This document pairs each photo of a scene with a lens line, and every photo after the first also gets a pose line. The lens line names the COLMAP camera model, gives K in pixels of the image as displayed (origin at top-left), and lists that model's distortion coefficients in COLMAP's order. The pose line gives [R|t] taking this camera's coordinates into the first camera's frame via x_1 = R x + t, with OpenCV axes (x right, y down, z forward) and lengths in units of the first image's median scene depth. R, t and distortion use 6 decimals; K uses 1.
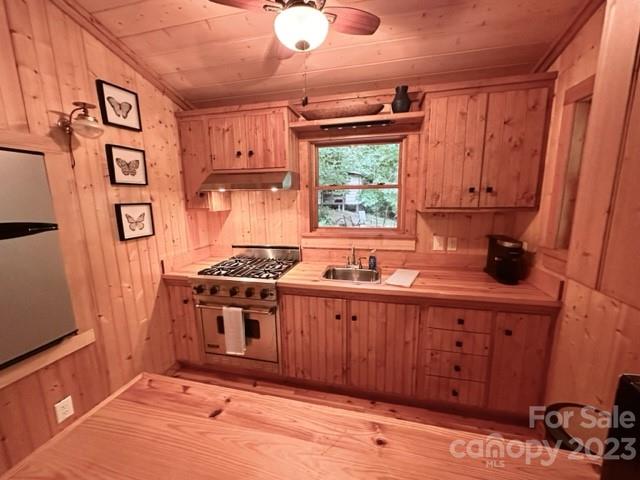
lens RADIAL K [[258.6, 0, 320.3], [0, 258.6, 242.0], [0, 0, 1]] dist [-0.001904, -0.000207]
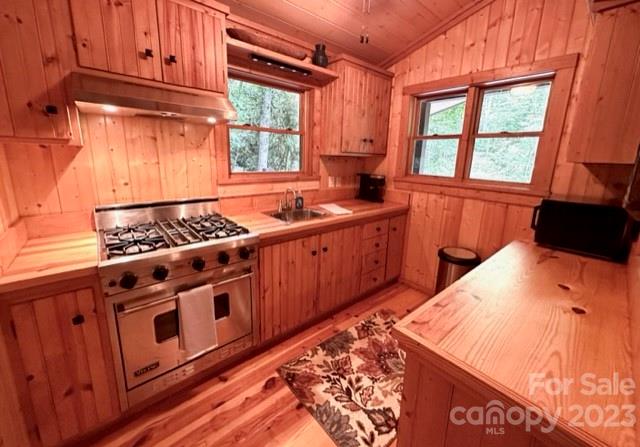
lens RADIAL K [[258.5, 0, 322.7], [0, 258.5, 210.4], [0, 0, 1]] dist [0.001432, -0.000230]
pose [[0.570916, -0.139126, 0.809135, -0.727104], [0.105852, 0.989785, 0.095499, 0.021337], [-0.814156, 0.031126, 0.579811, 0.350412]]
